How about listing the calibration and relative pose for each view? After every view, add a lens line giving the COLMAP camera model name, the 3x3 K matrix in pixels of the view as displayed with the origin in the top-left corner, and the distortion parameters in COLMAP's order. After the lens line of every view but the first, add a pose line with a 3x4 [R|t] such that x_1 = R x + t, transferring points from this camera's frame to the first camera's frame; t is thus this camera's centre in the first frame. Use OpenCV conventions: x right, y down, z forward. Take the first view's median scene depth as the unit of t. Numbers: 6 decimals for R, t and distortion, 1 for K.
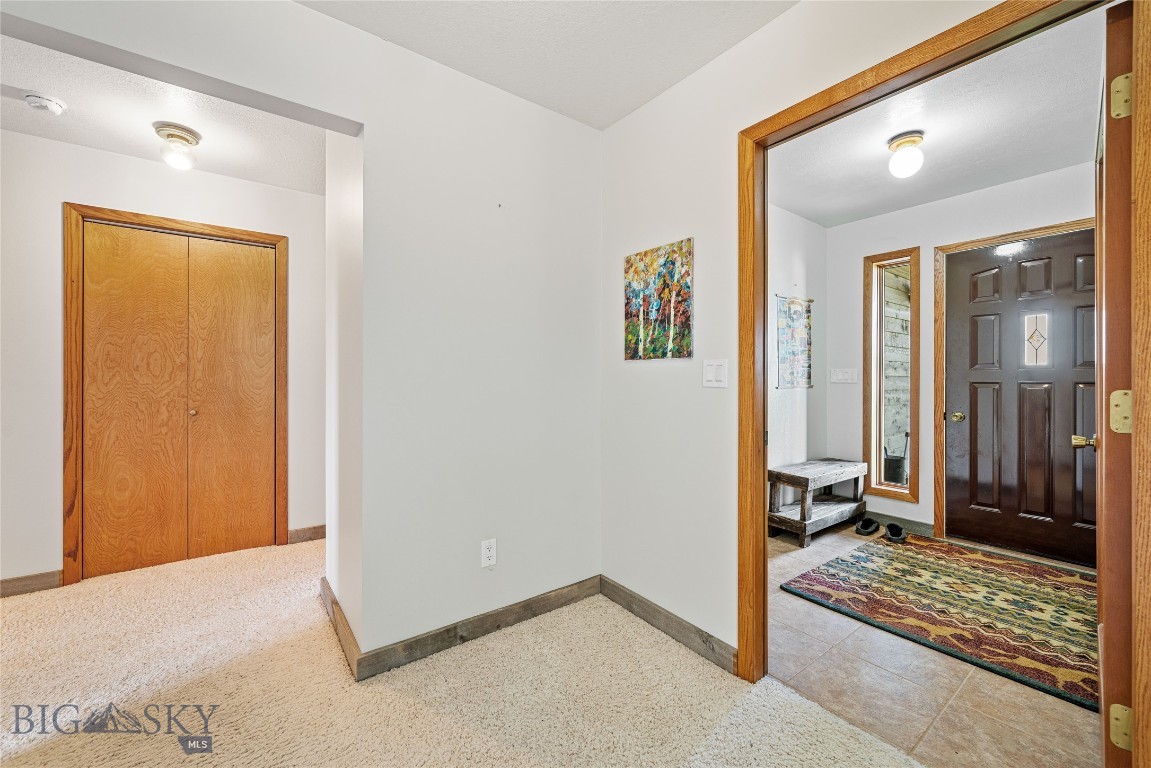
lens RADIAL K [[467.0, 0, 570.2], [0, 467.0, 382.5], [0, 0, 1]] dist [0.003677, 0.000705]
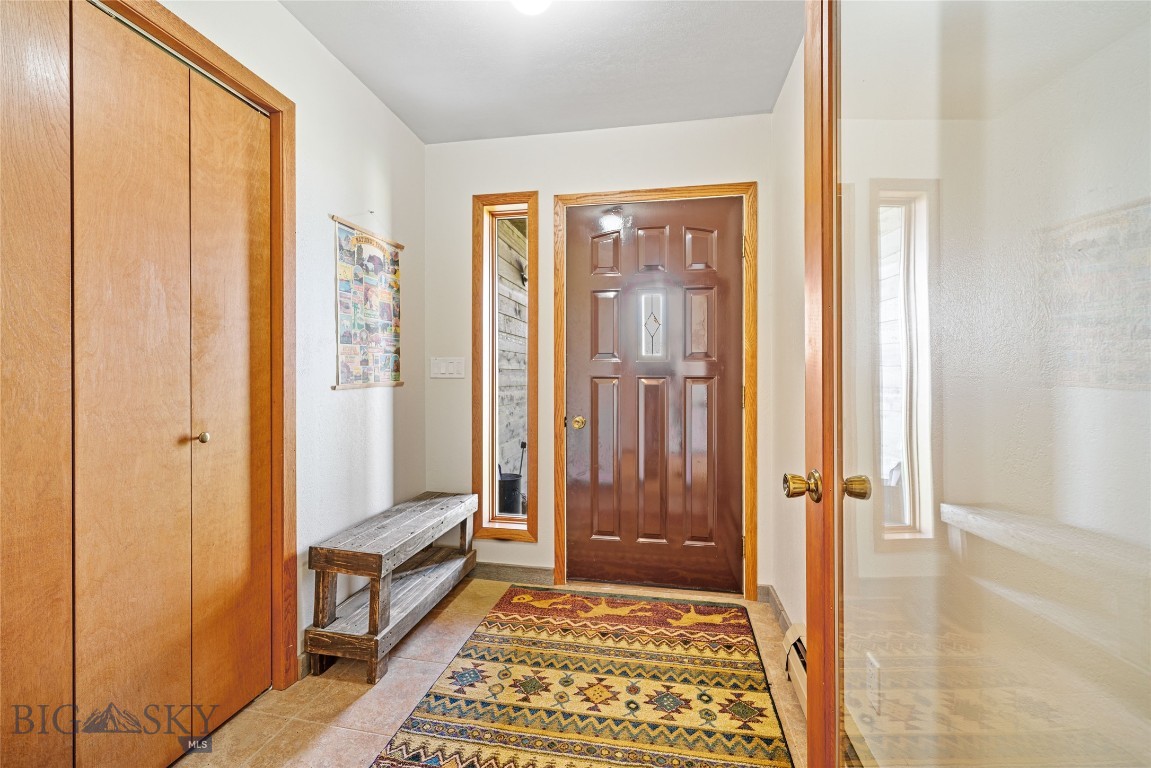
lens RADIAL K [[499.8, 0, 573.1], [0, 499.8, 377.7], [0, 0, 1]] dist [-0.002300, -0.000266]
pose [[0.736673, -0.002888, 0.676243, 0.270742], [0.002377, 0.999996, 0.001681, -0.000650], [-0.676245, 0.000369, 0.736677, 0.407050]]
